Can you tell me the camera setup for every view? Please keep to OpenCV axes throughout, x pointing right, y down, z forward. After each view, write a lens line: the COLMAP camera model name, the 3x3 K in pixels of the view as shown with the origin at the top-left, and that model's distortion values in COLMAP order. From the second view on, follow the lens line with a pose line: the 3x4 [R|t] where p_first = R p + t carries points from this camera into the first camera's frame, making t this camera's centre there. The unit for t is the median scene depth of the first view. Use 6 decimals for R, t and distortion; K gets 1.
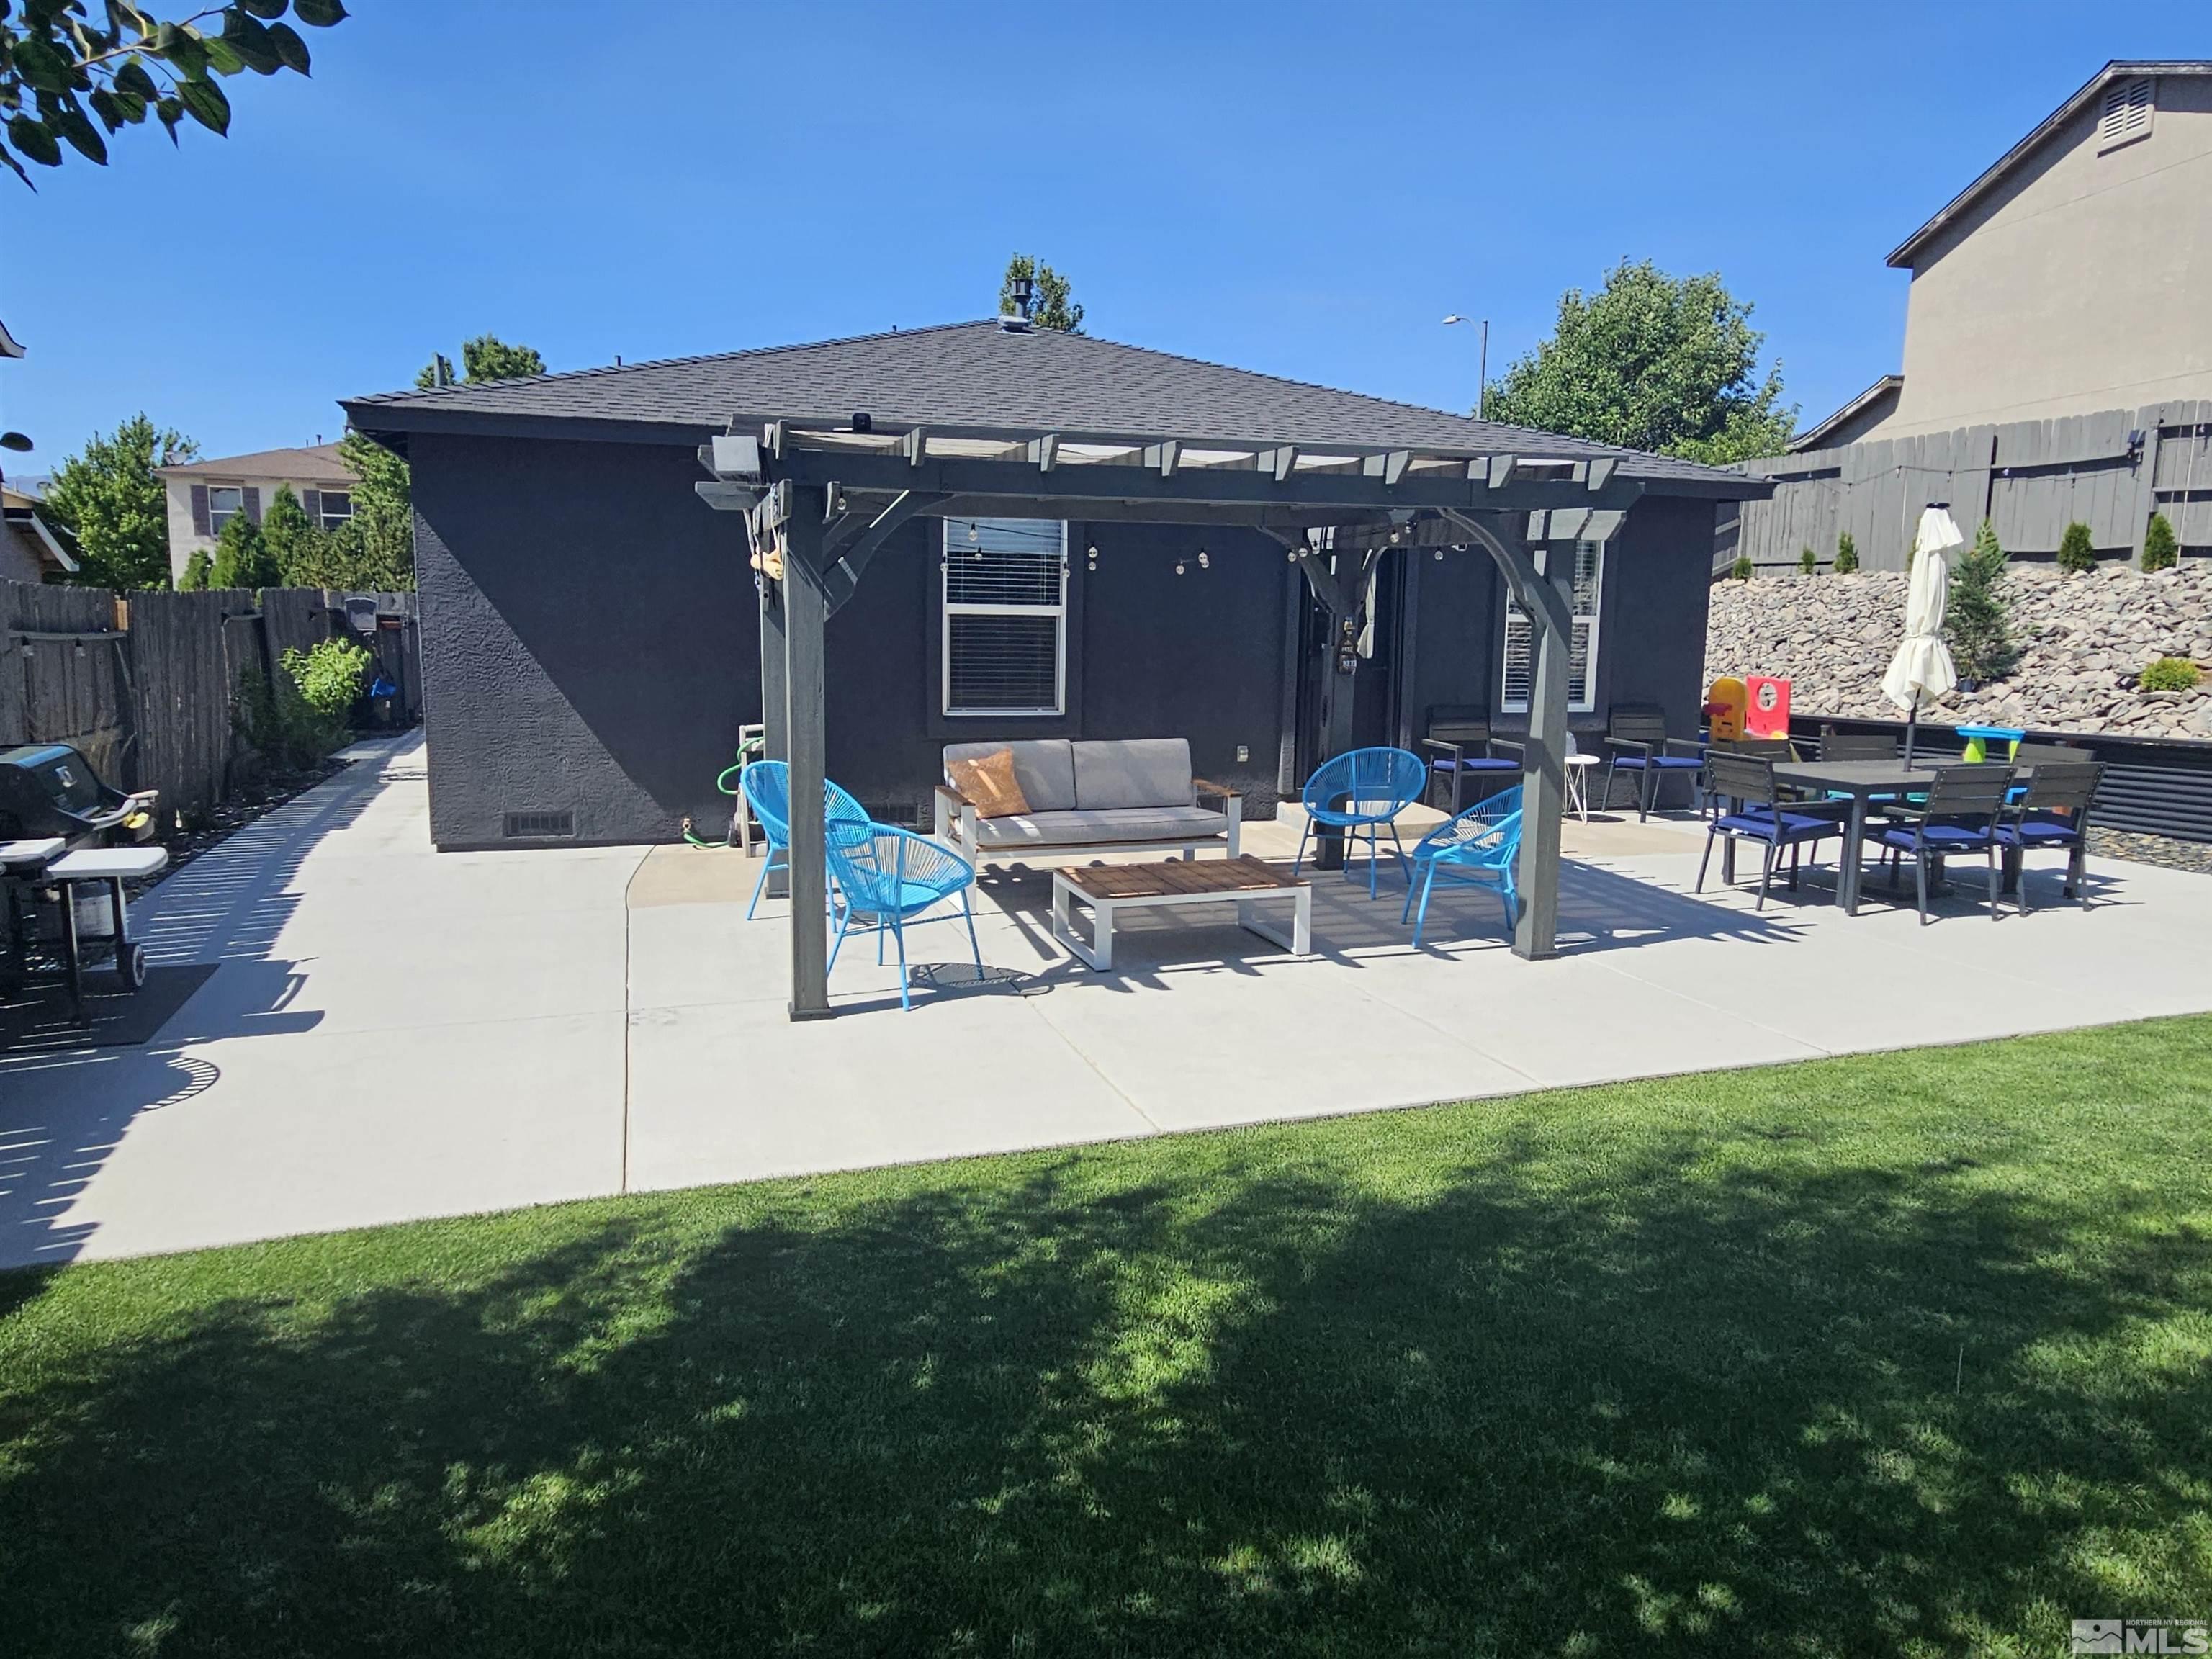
lens RADIAL K [[1467.8, 0, 1106.8], [0, 1467.8, 818.3], [0, 0, 1]] dist [0.036124, 0.001241]
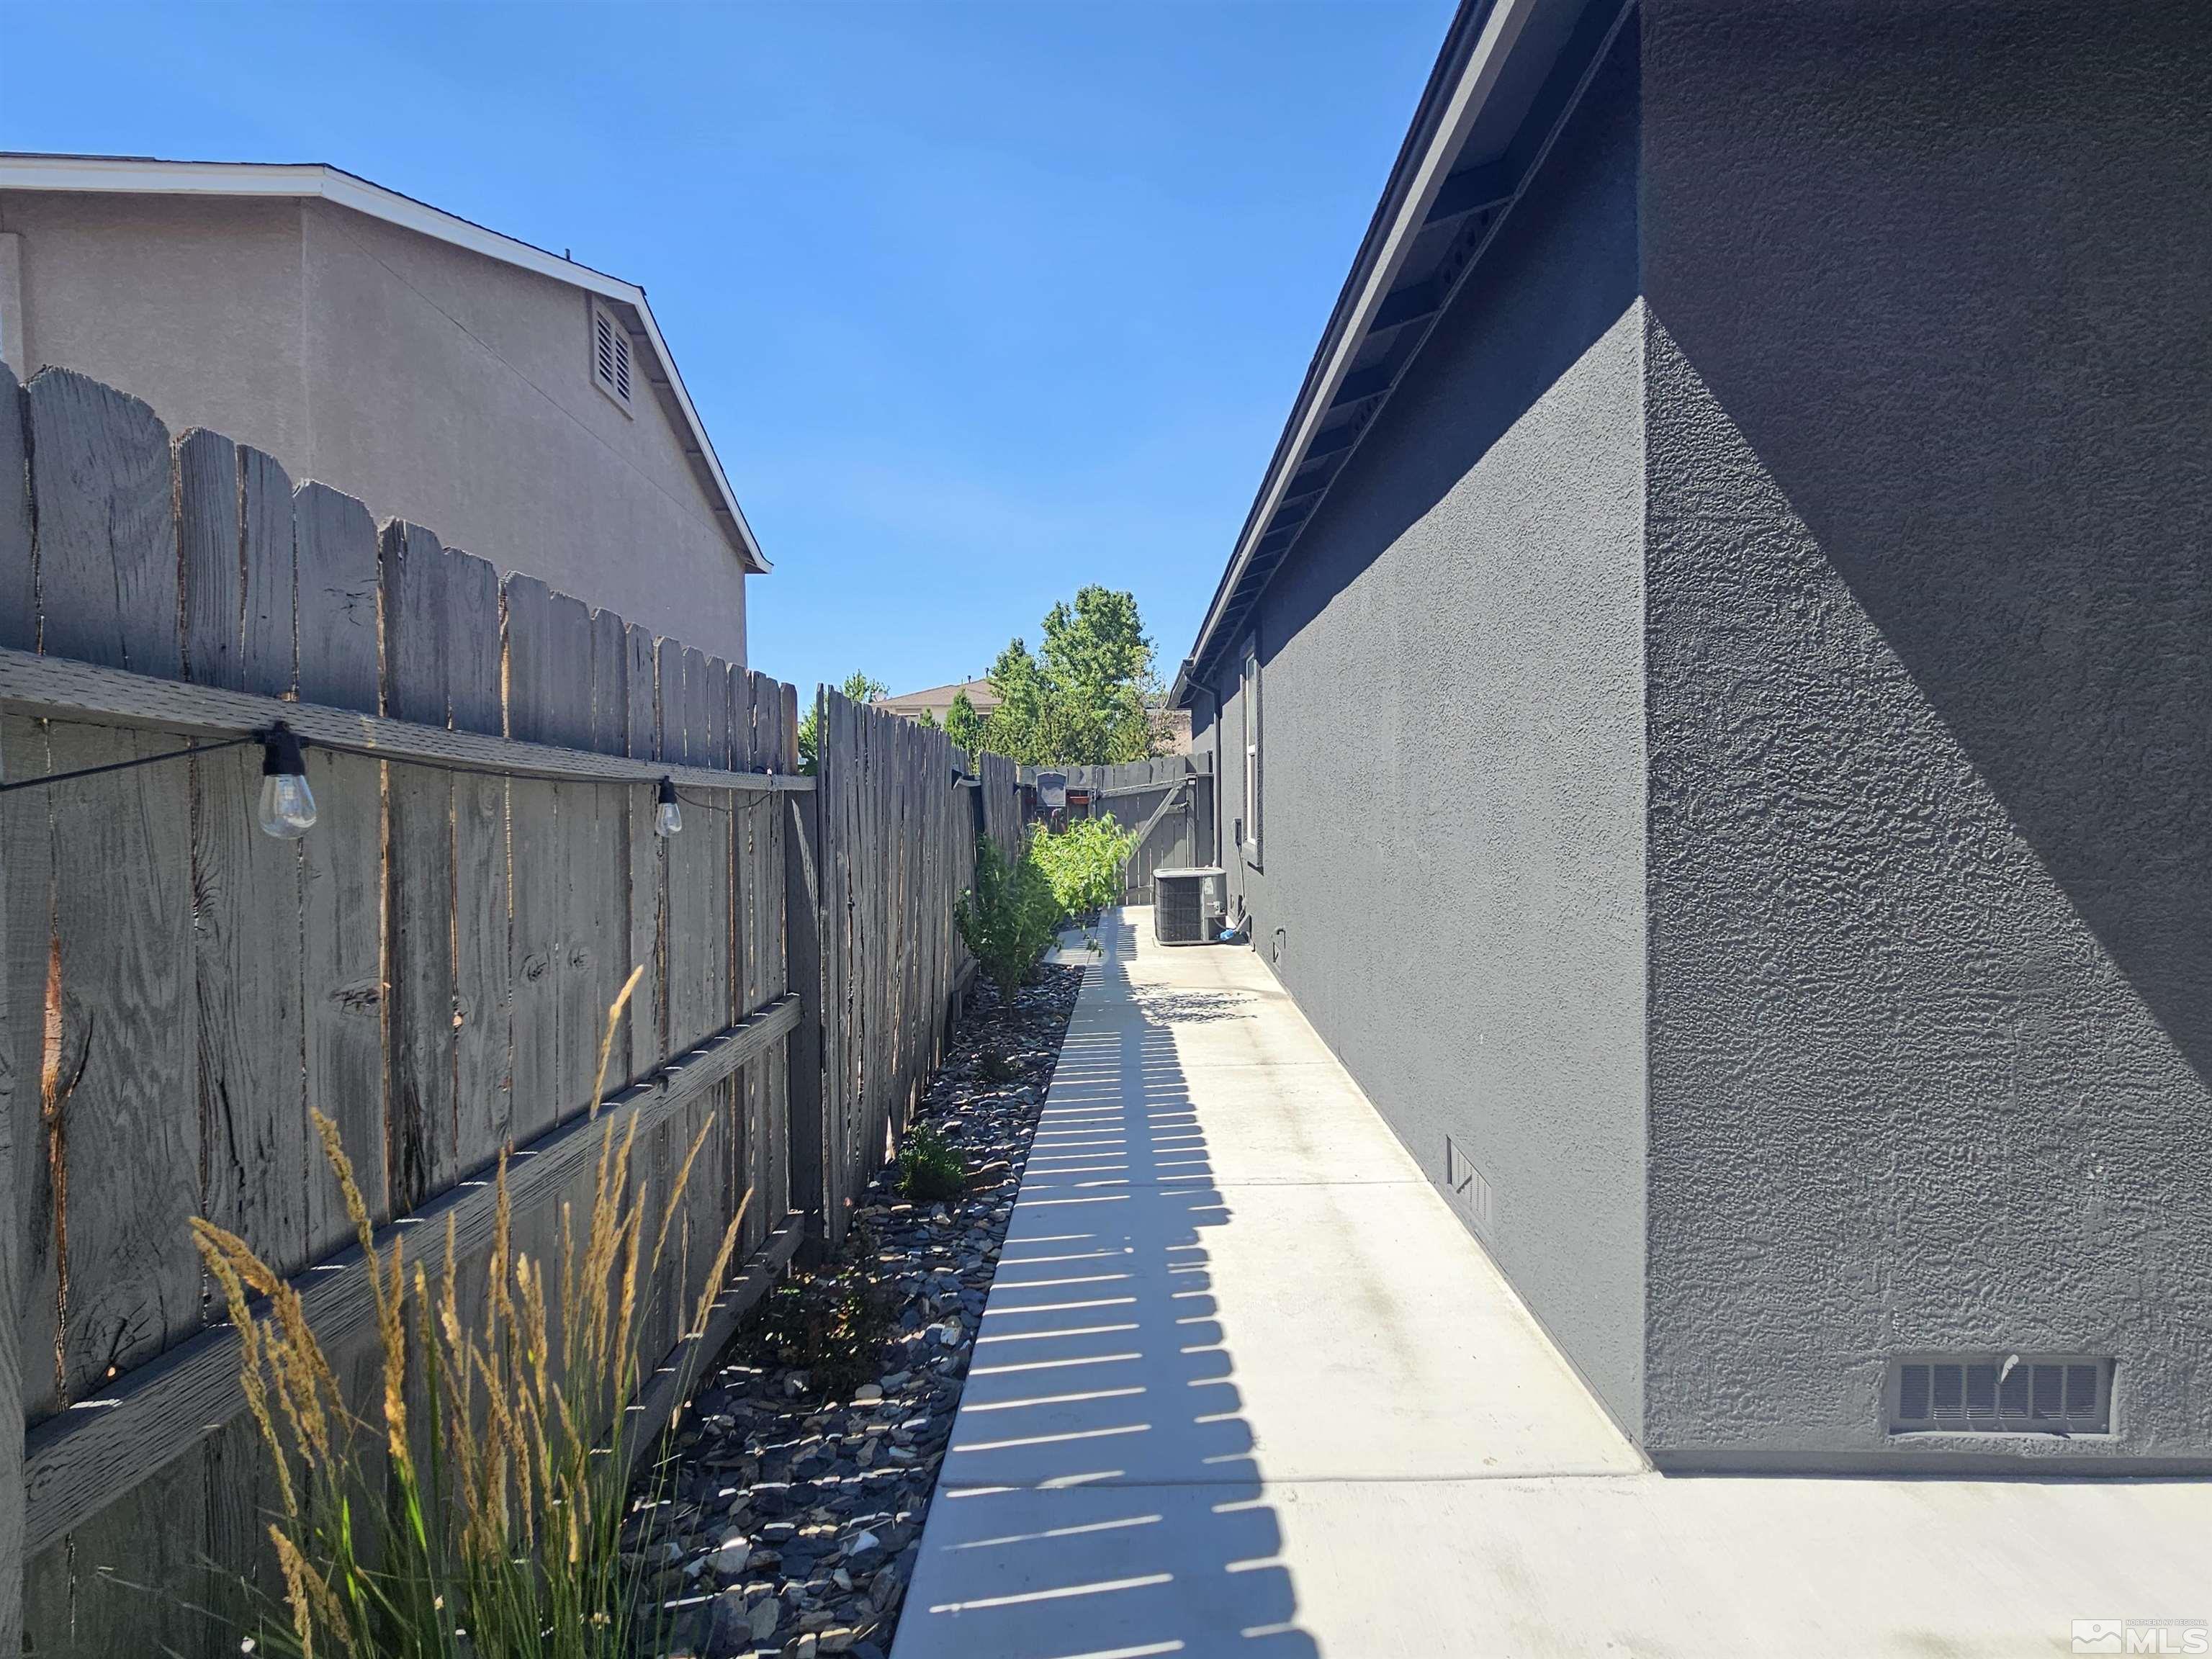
lens RADIAL K [[903.3, 0, 1098.4], [0, 903.3, 841.0], [0, 0, 1]] dist [-0.001062, 0.000011]
pose [[0.954039, -0.013052, -0.299400, -0.472997], [-0.017271, 0.994996, -0.098409, -0.078043], [0.299186, 0.099057, 0.949039, 0.734970]]
